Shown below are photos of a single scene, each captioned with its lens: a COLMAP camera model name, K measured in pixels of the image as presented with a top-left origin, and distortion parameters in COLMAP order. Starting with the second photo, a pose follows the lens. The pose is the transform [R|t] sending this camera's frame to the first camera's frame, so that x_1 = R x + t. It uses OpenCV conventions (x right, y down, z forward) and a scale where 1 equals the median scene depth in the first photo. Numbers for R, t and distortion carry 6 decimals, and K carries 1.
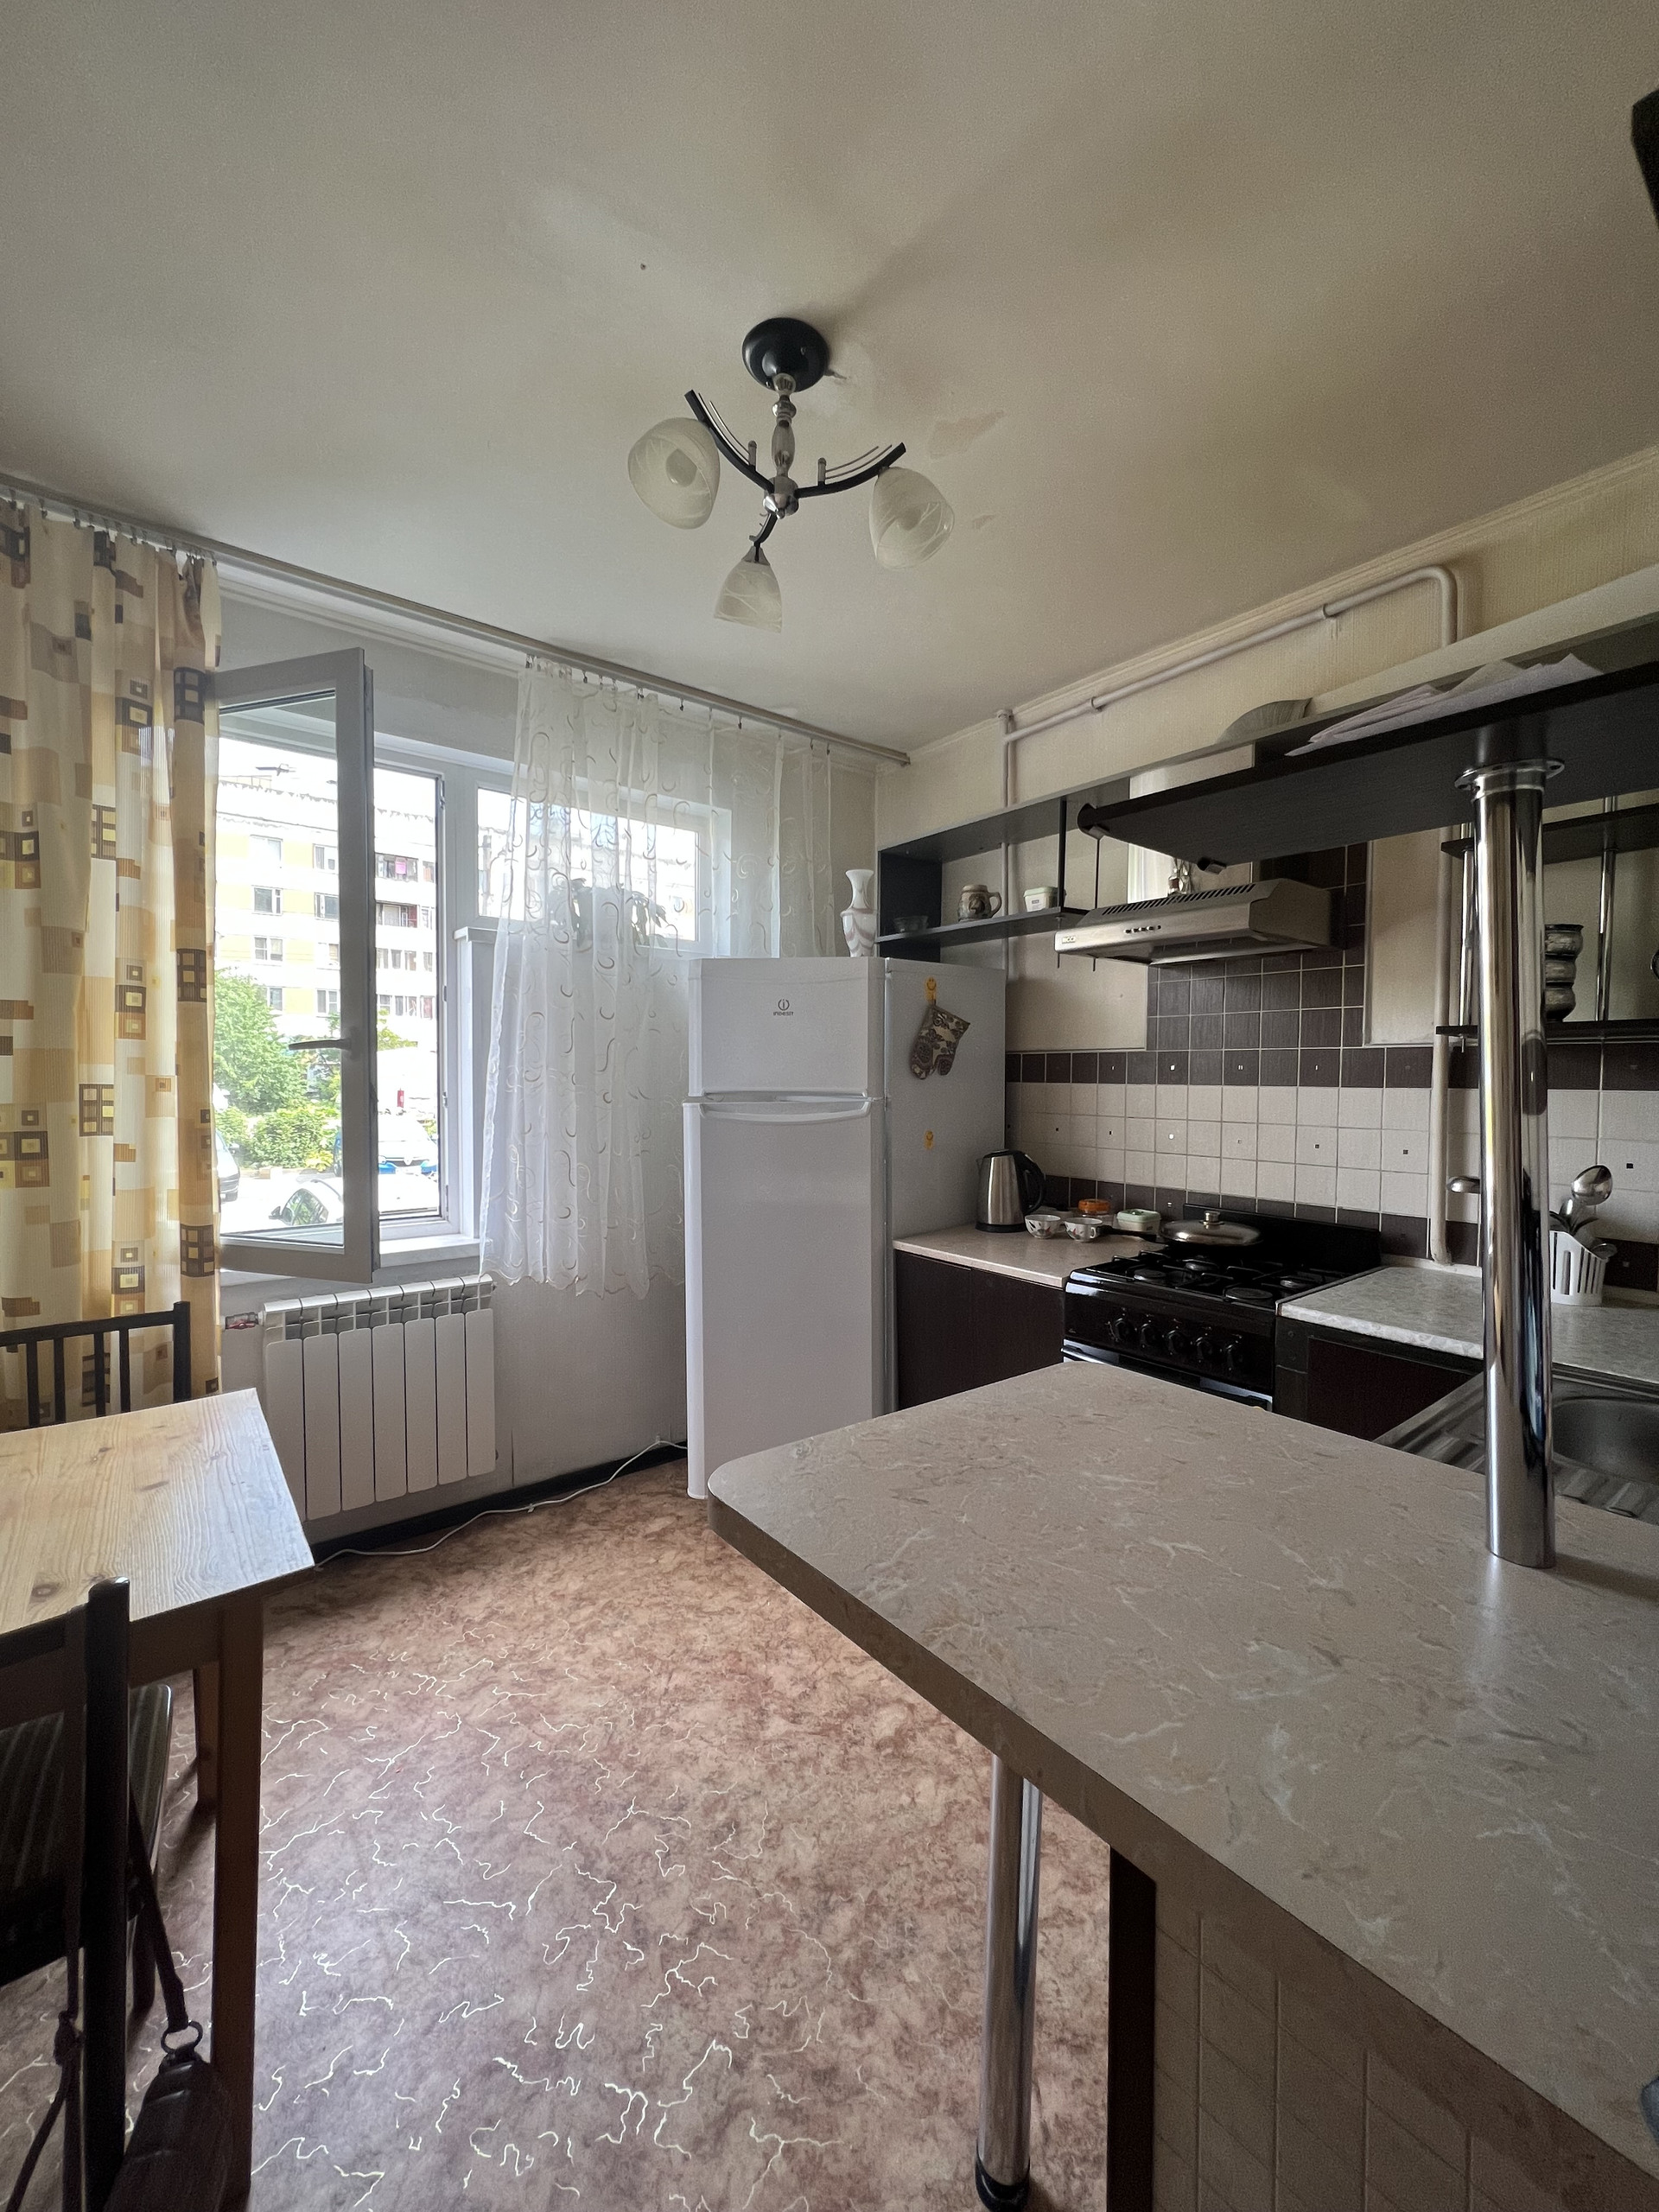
lens RADIAL K [[889.1, 0, 830.1], [0, 889.1, 1108.7], [0, 0, 1]] dist [-0.002121, 0.000571]
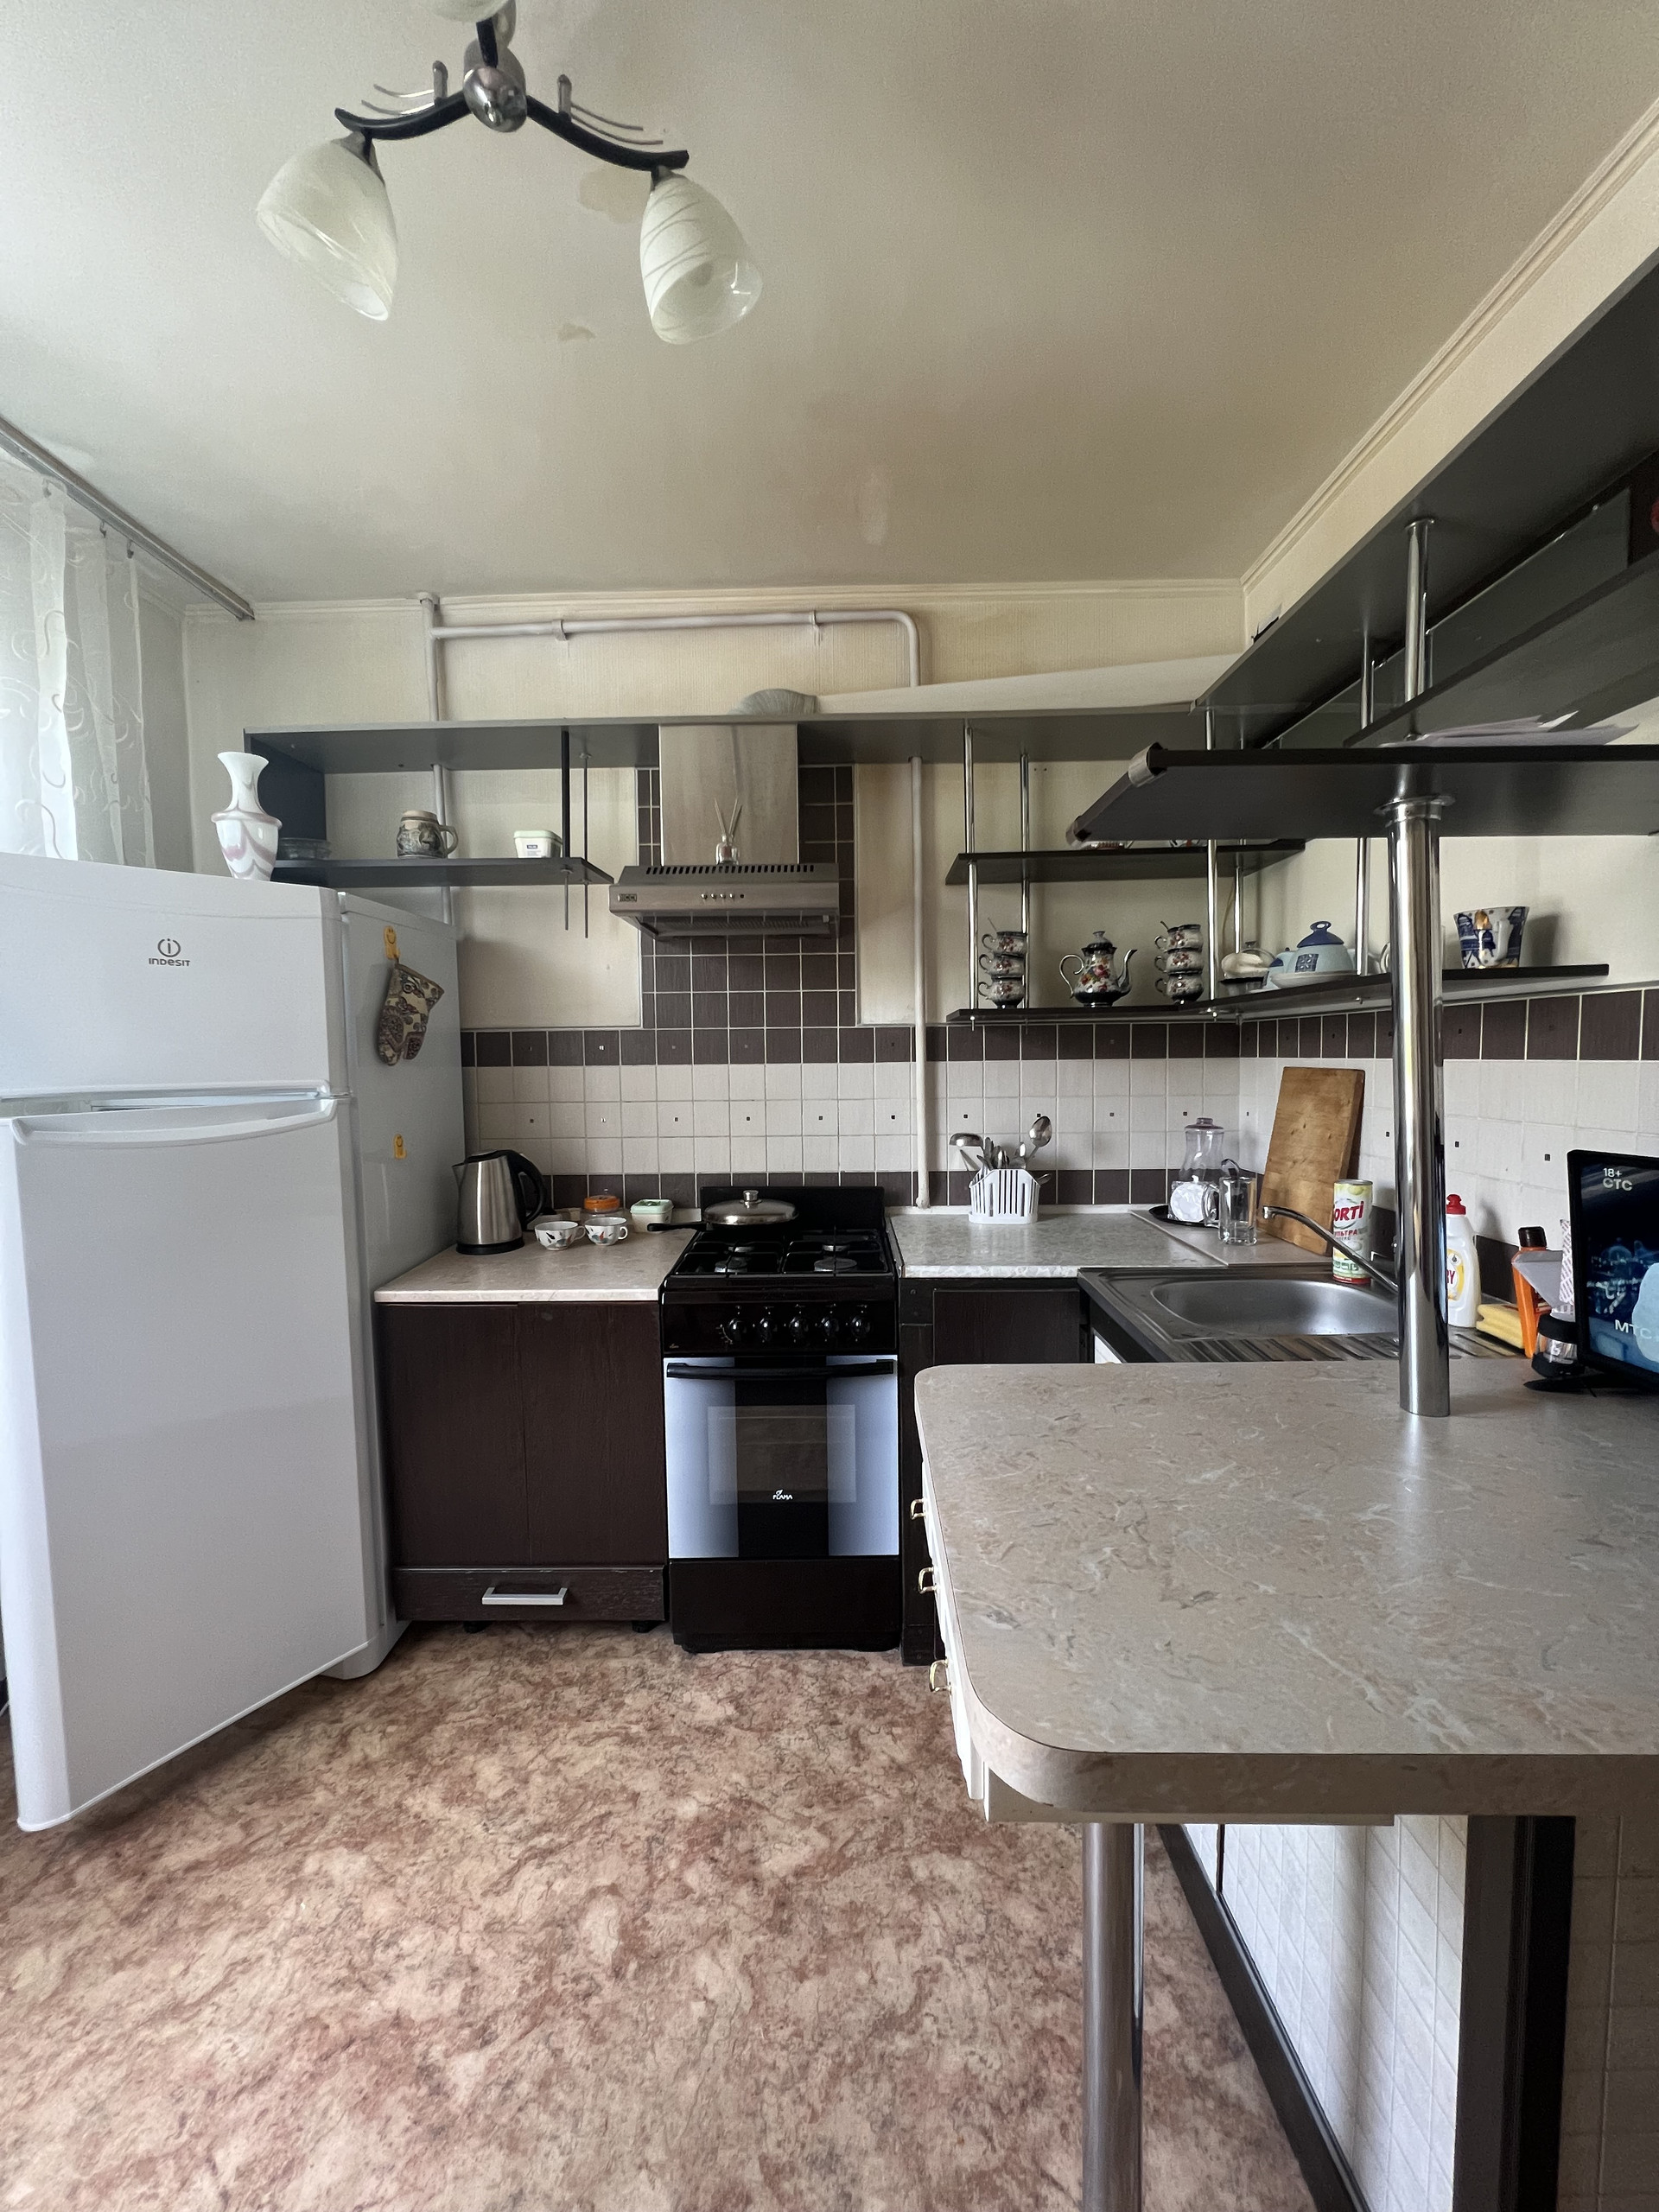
lens RADIAL K [[882.5, 0, 824.9], [0, 882.5, 1108.9], [0, 0, 1]] dist [0.000509, -0.000324]
pose [[0.633548, -0.060683, 0.771320, -0.309856], [0.045576, 0.998115, 0.041091, -0.014405], [-0.772360, 0.009121, 0.635119, 0.345987]]
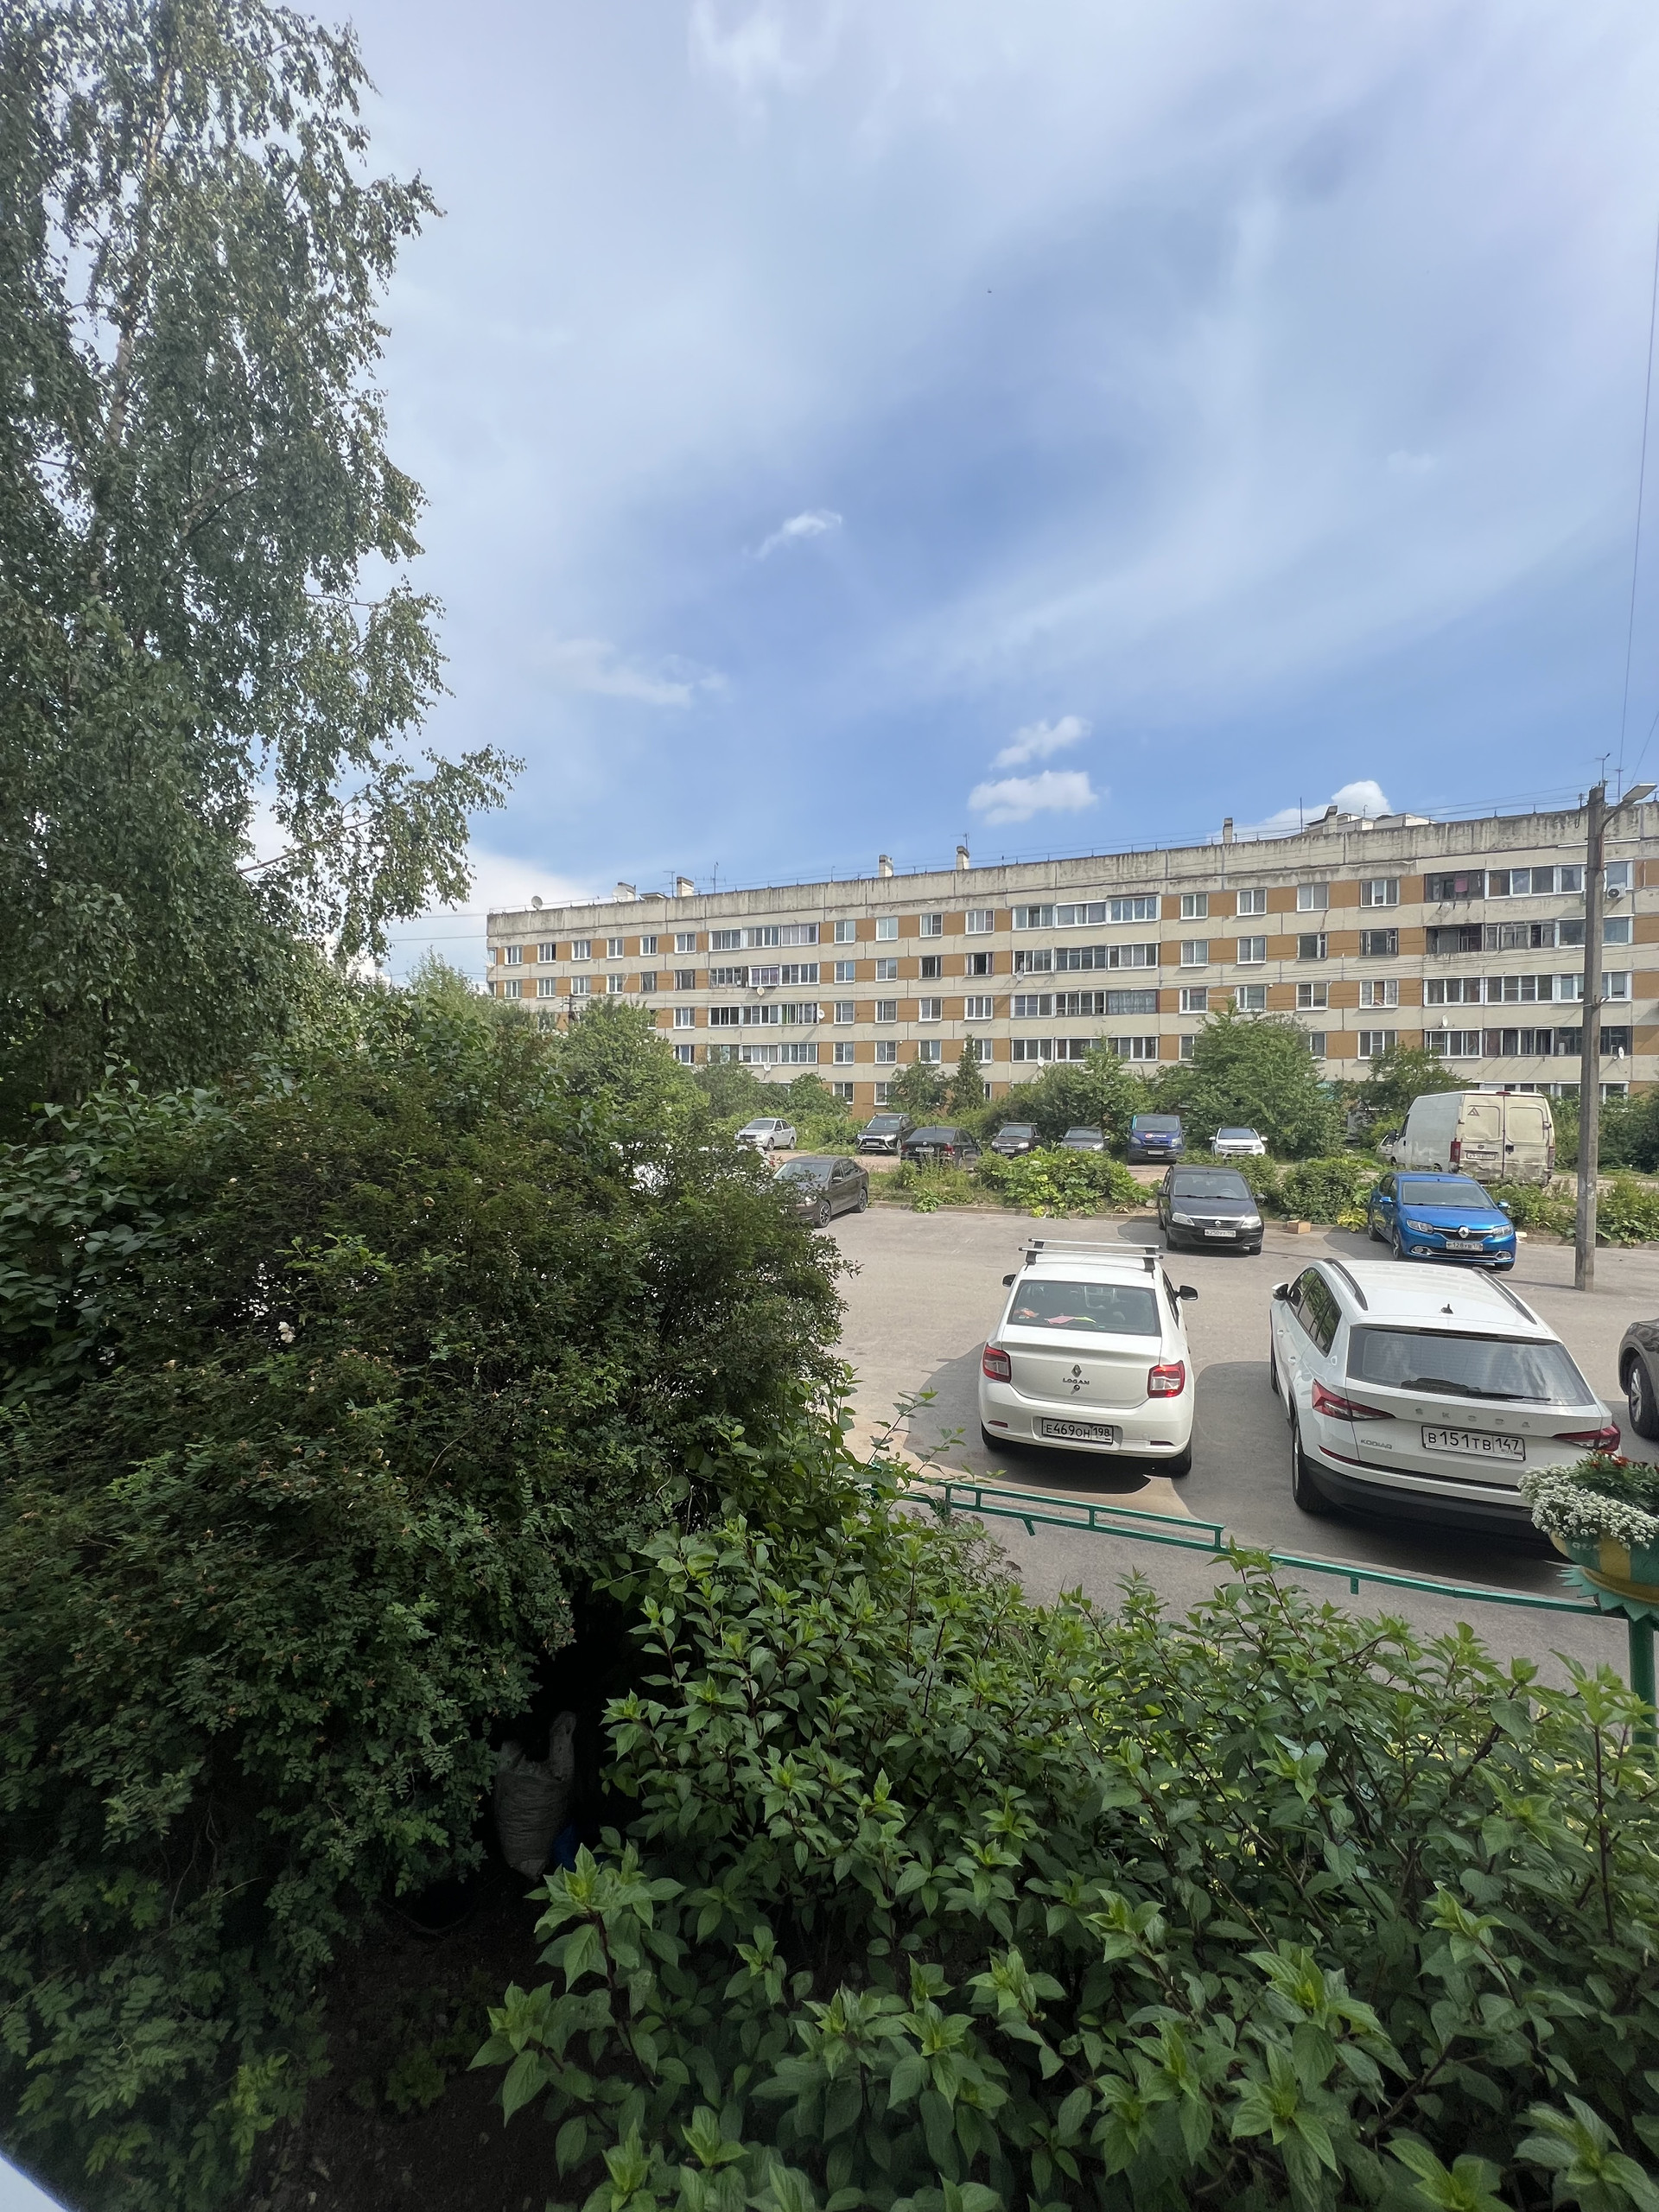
lens RADIAL K [[882.5, 0, 828.1], [0, 882.5, 1099.1], [0, 0, 1]] dist [0.000509, -0.000324]
pose [[0.481730, -0.008477, -0.876279, -0.659813], [-0.047083, 0.998259, -0.035541, -0.059092], [0.875054, 0.058379, 0.480492, 1.365934]]
